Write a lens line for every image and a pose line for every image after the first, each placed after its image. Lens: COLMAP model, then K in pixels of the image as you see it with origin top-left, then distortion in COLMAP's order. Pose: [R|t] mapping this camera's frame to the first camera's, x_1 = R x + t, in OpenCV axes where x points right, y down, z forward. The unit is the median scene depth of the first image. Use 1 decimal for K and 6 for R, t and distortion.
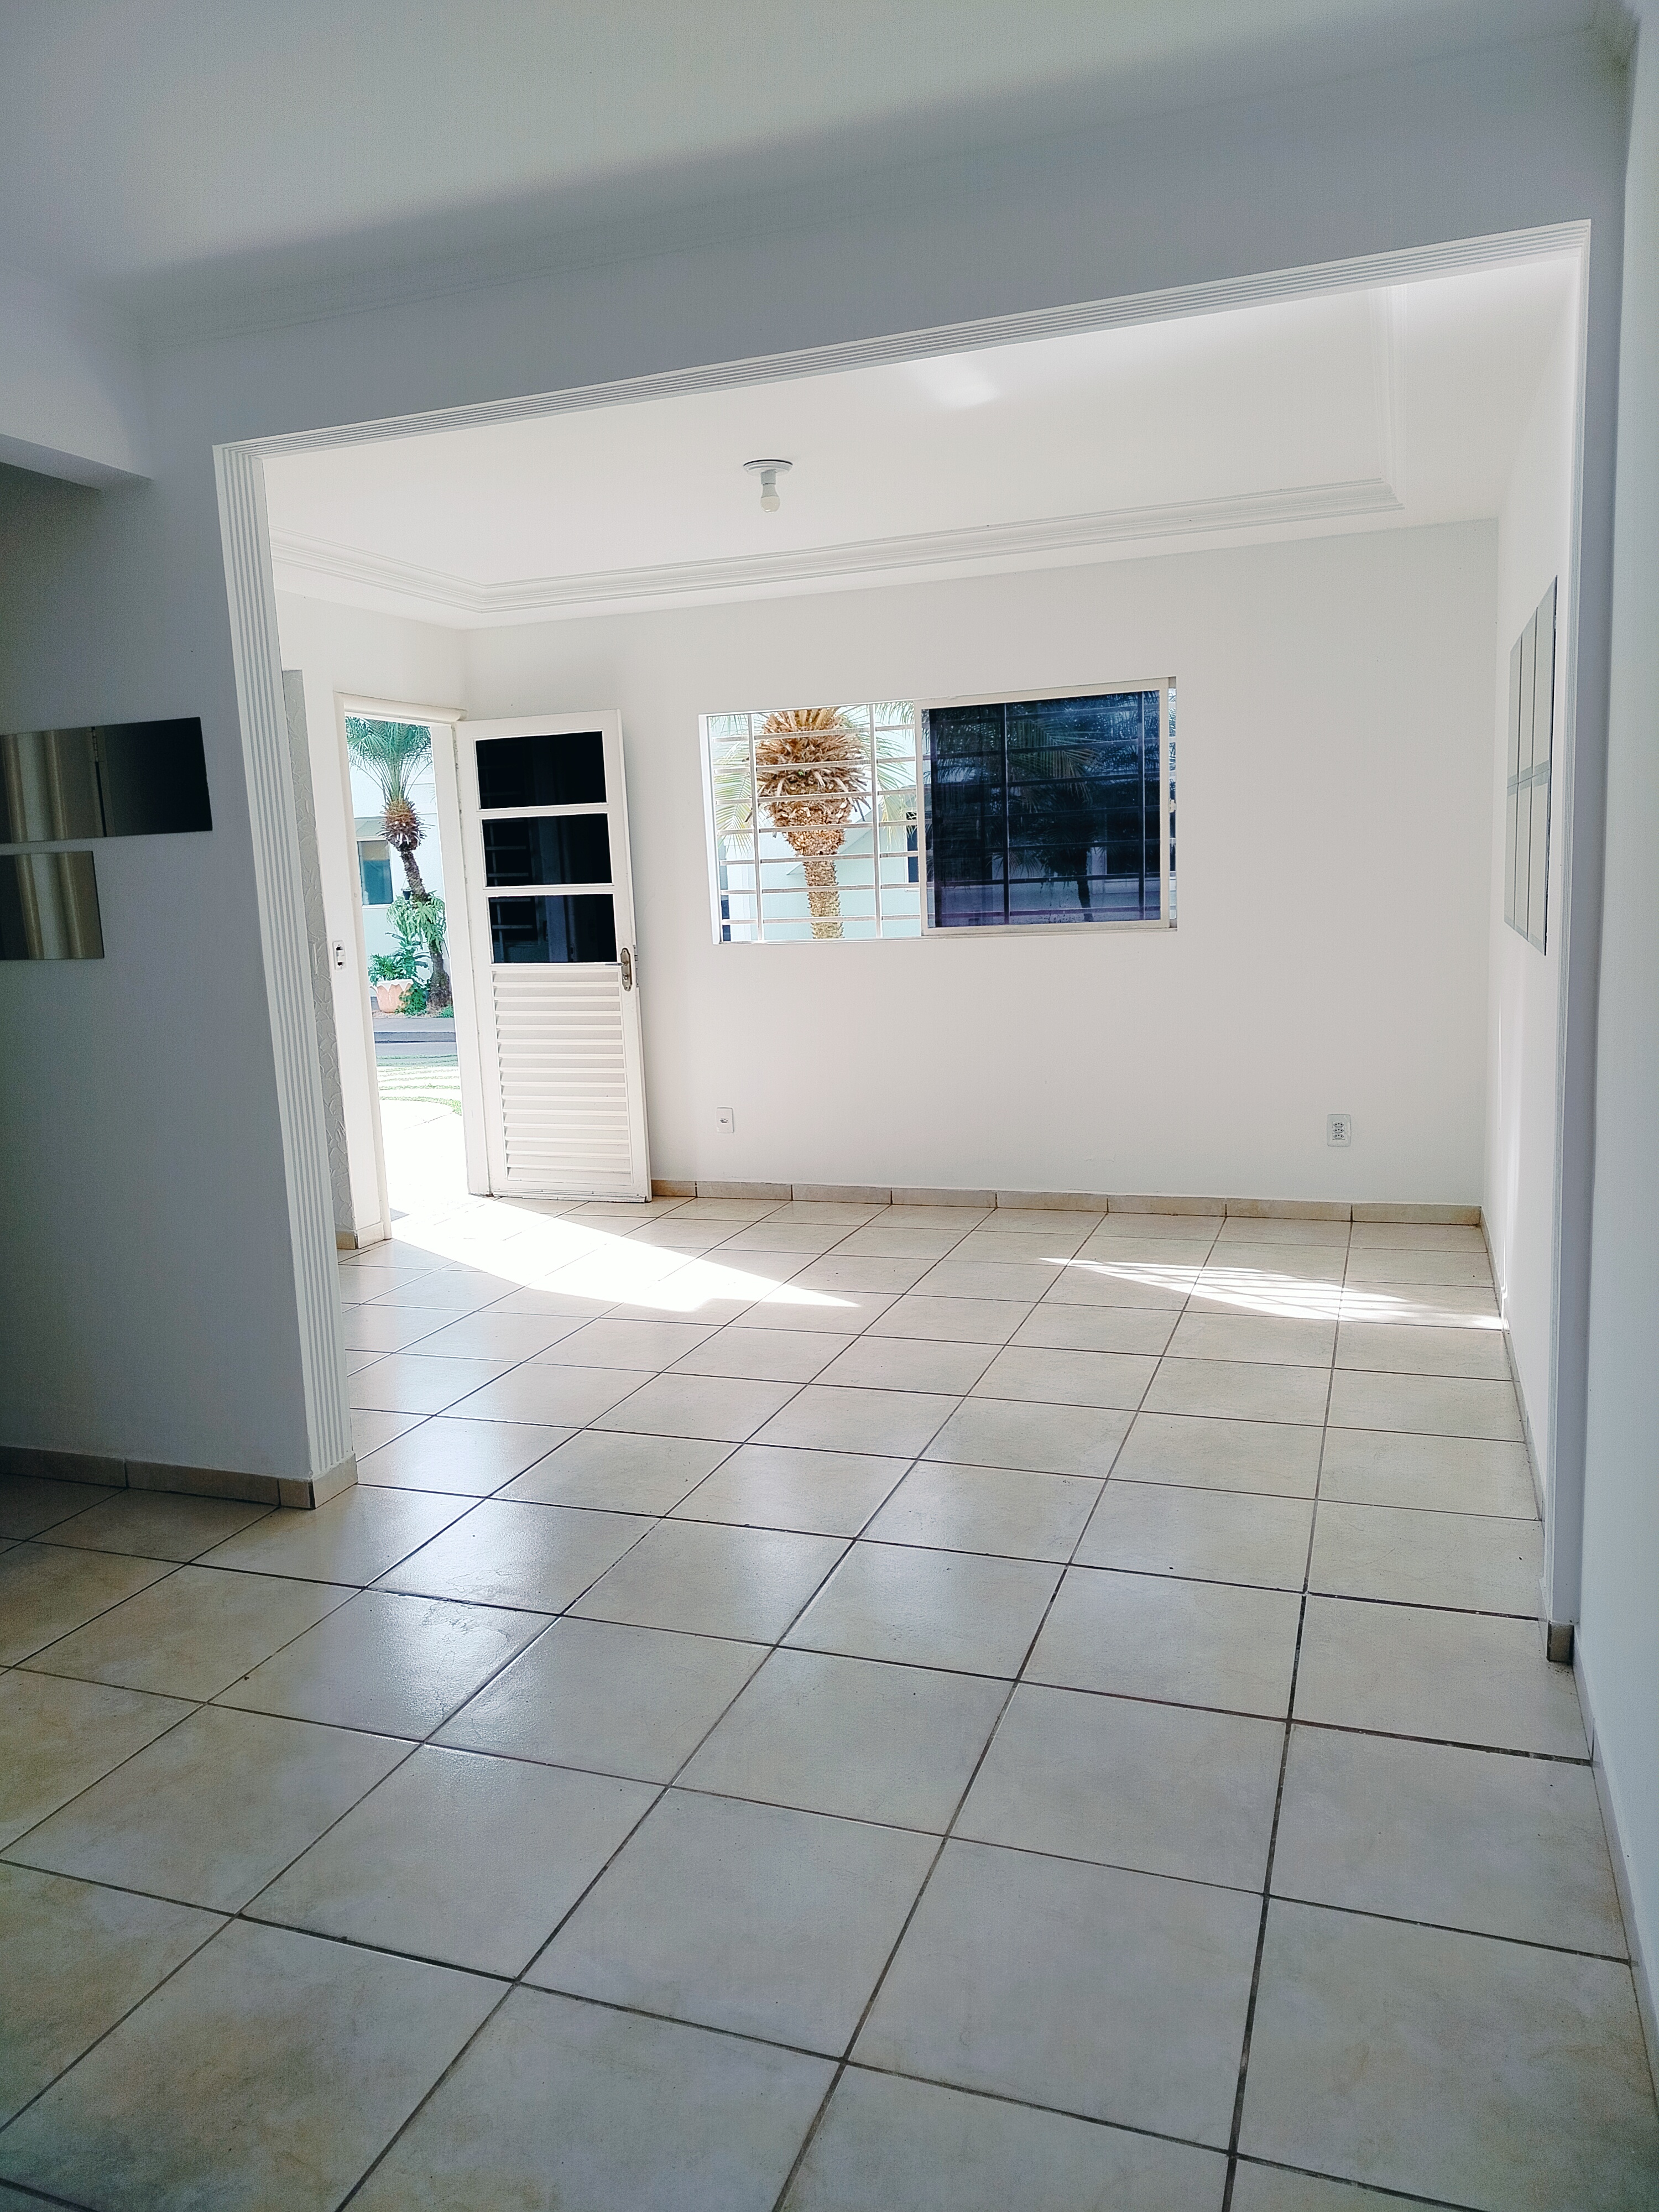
lens RADIAL K [[1564.8, 0, 795.0], [0, 1564.8, 1118.1], [0, 0, 1]] dist [0.006268, -0.002239]
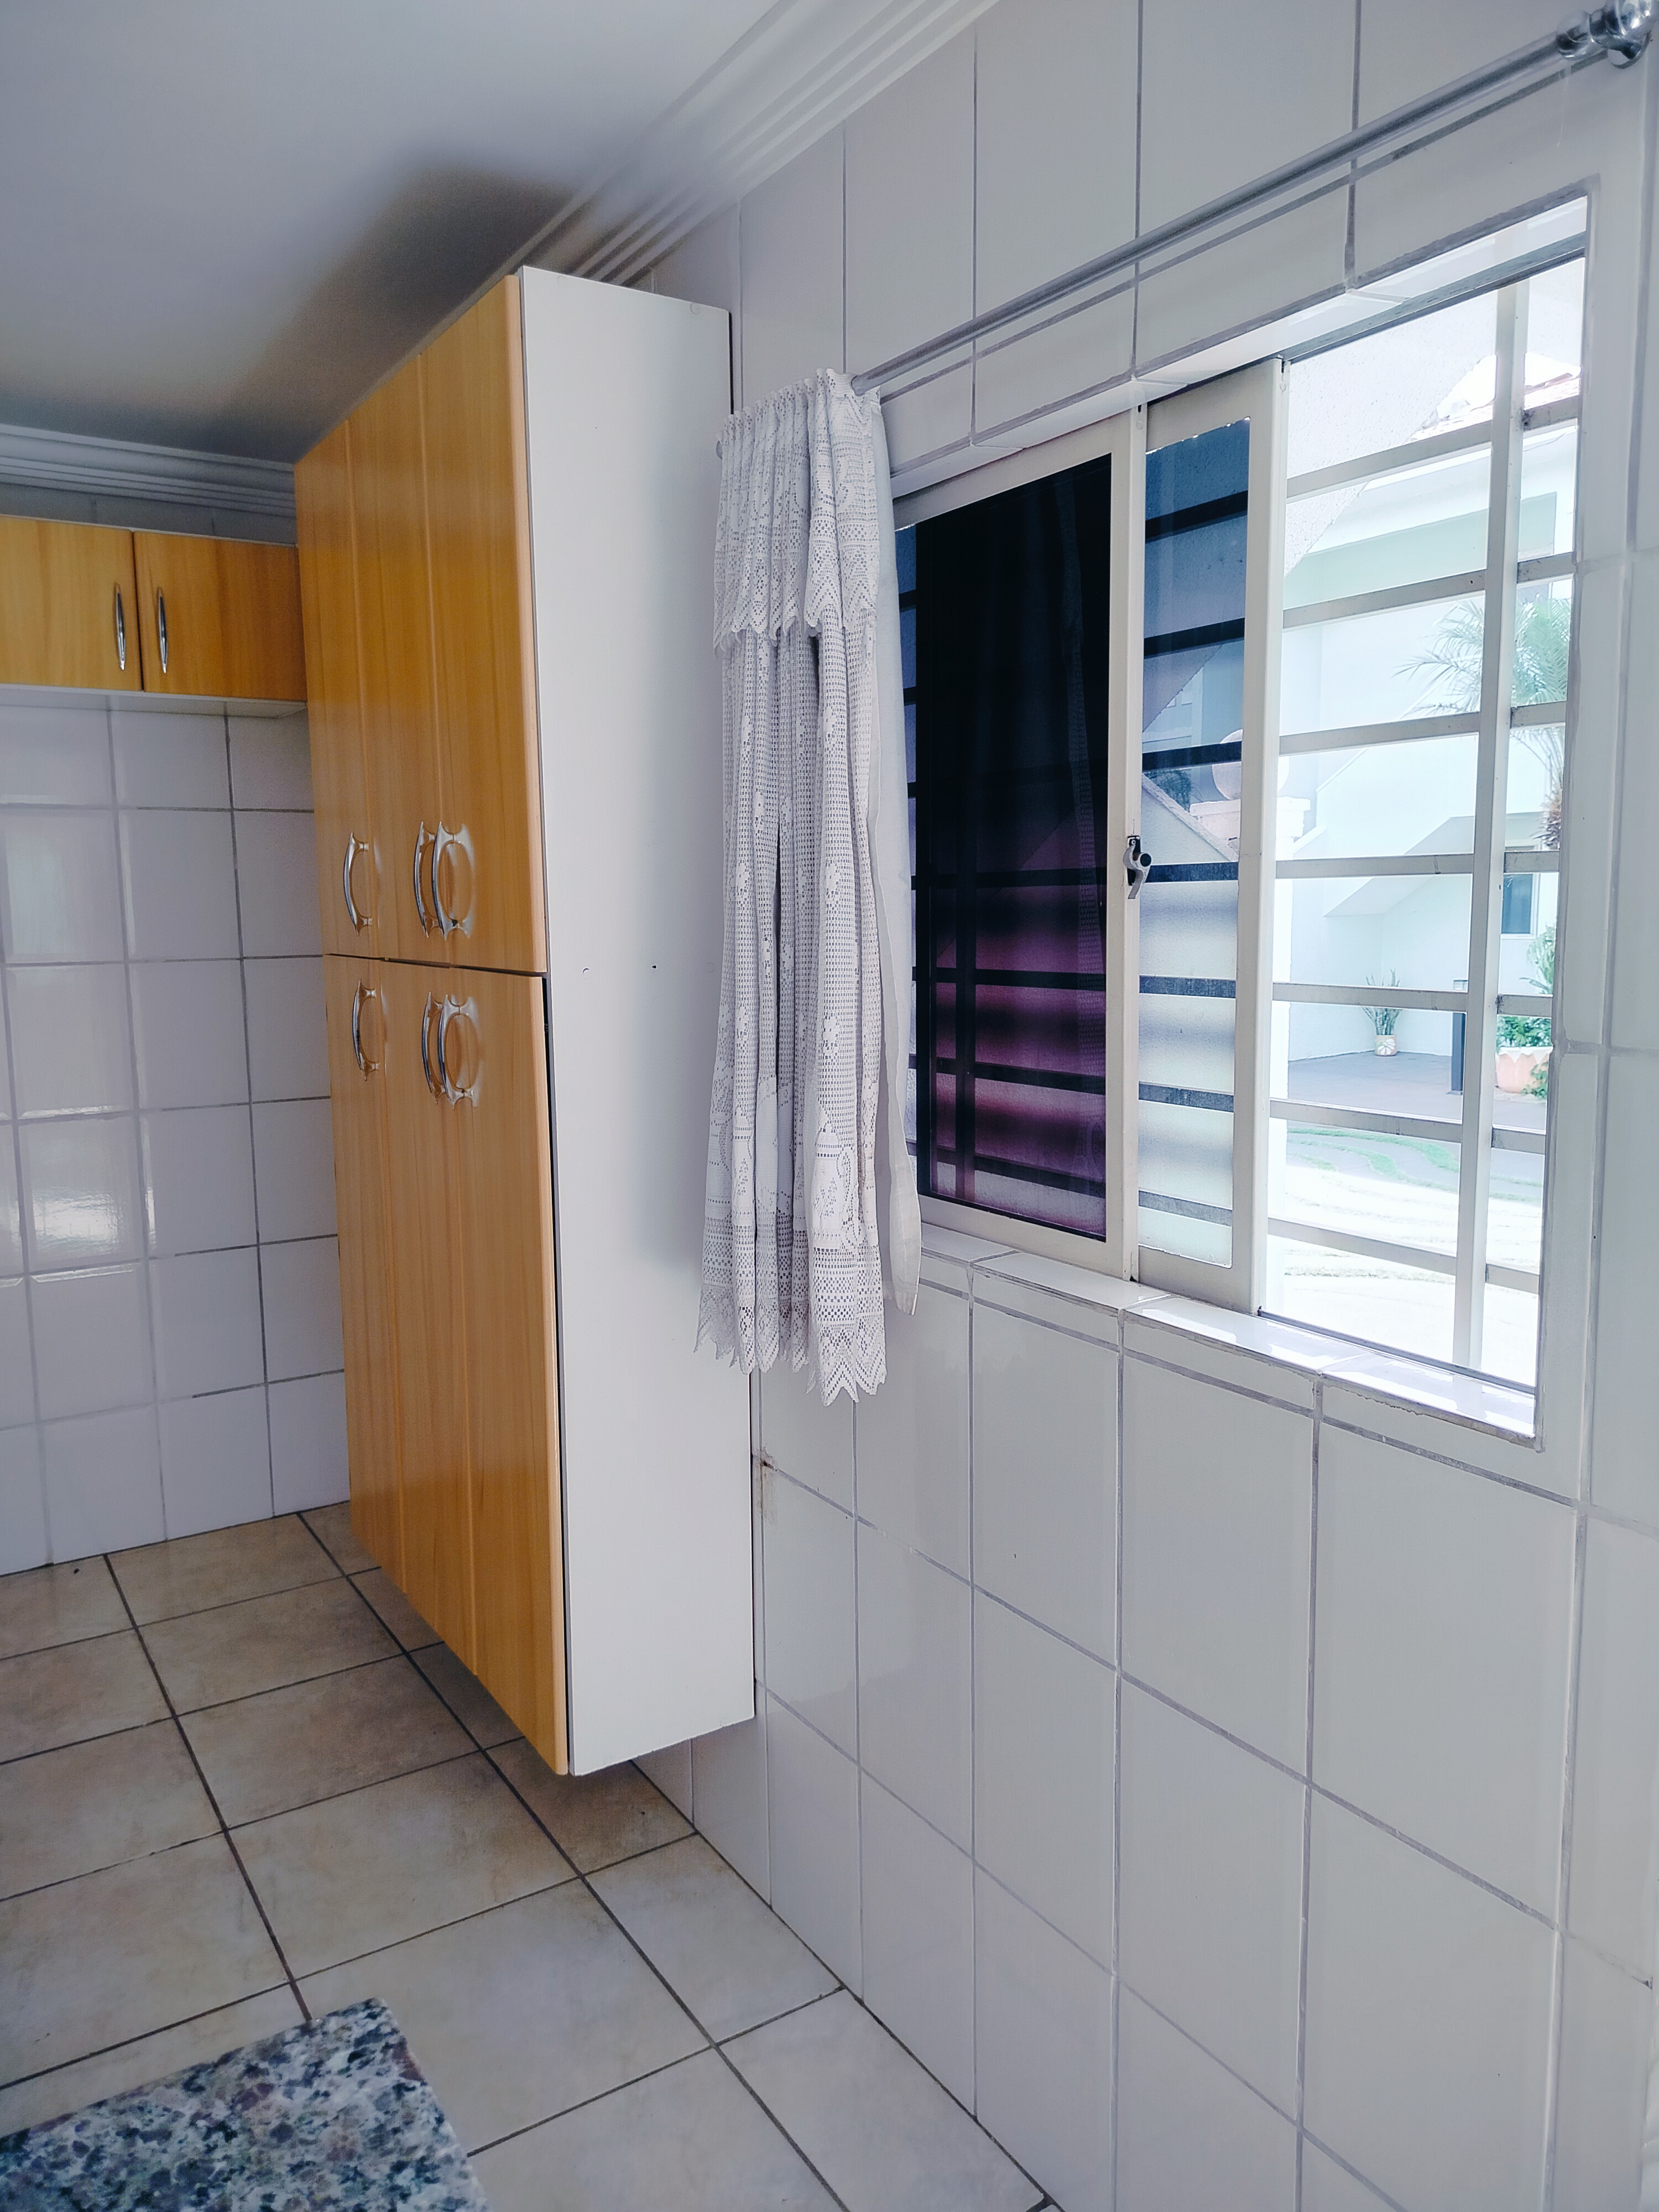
lens RADIAL K [[1562.5, 0, 802.4], [0, 1562.5, 1104.5], [0, 0, 1]] dist [0.103685, -0.146817]
pose [[0.804759, 0.108725, -0.583559, -0.516689], [-0.111254, 0.993288, 0.031638, -0.241177], [0.583082, 0.039462, 0.811454, 1.366632]]
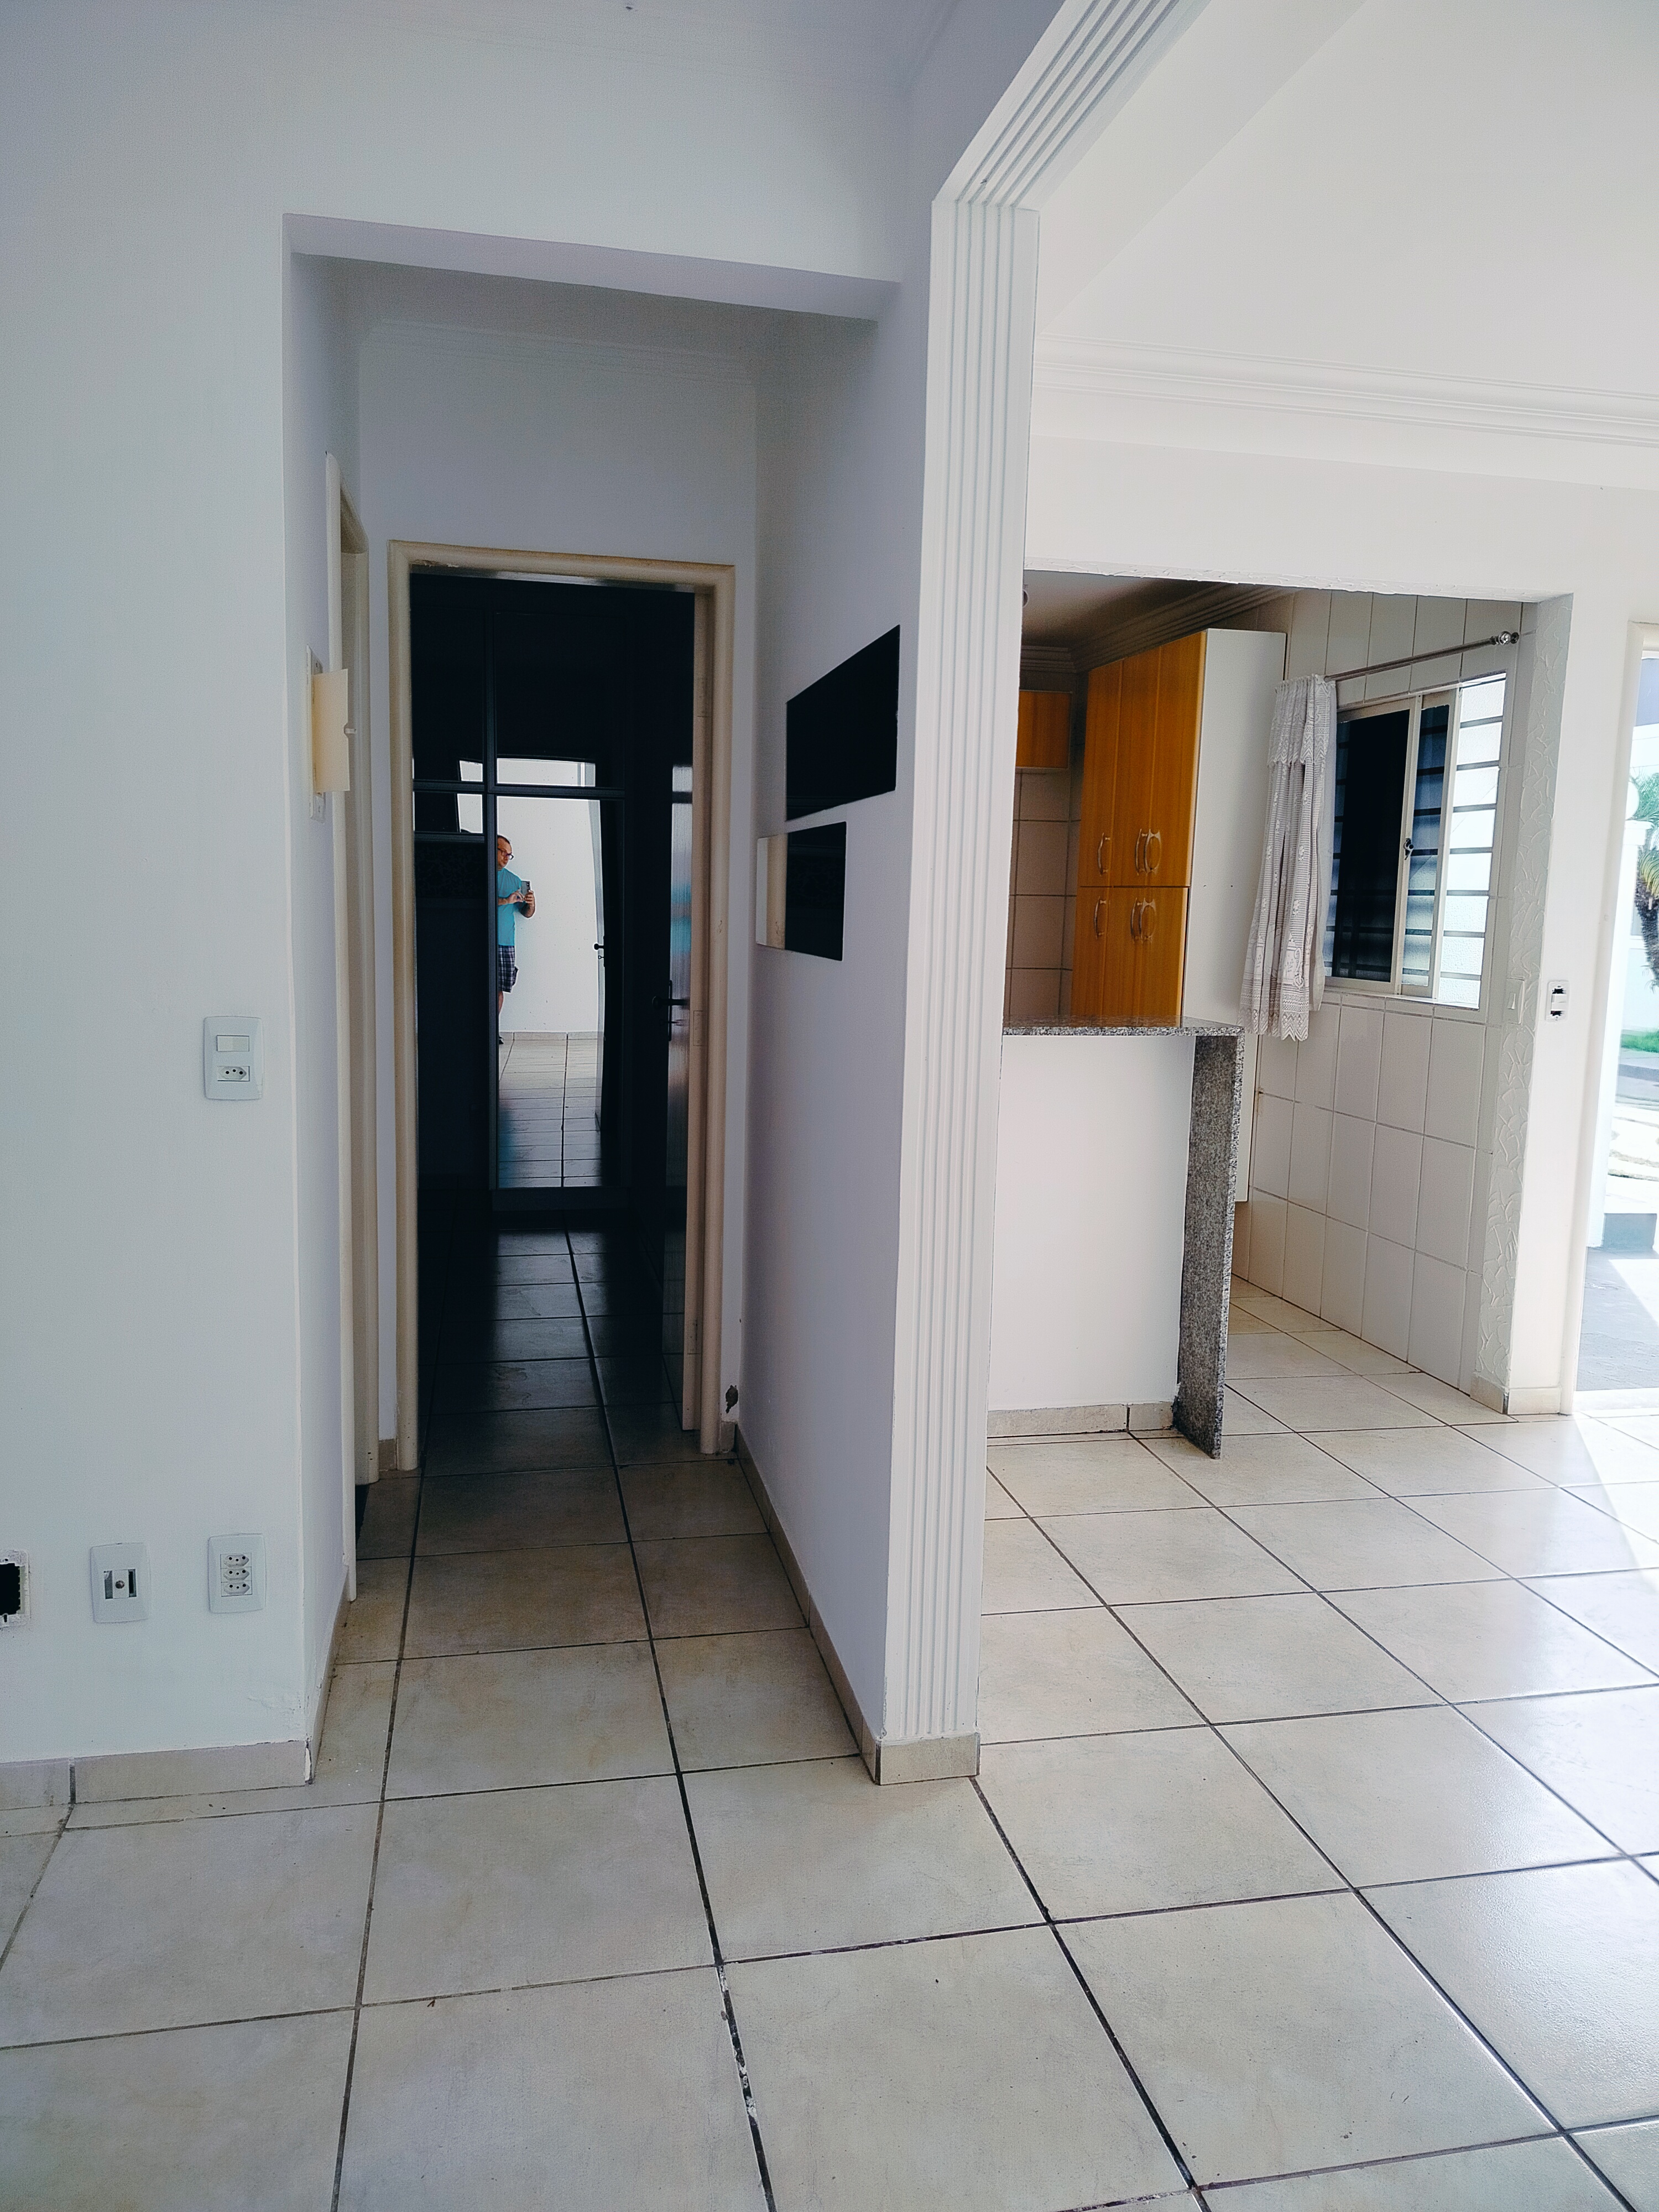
lens RADIAL K [[1564.8, 0, 795.0], [0, 1564.8, 1118.1], [0, 0, 1]] dist [0.006268, -0.002239]
pose [[0.546197, 0.171679, -0.819875, 0.191557], [-0.180147, 0.979944, 0.085183, -0.089540], [0.818056, 0.101172, 0.566170, 0.569909]]
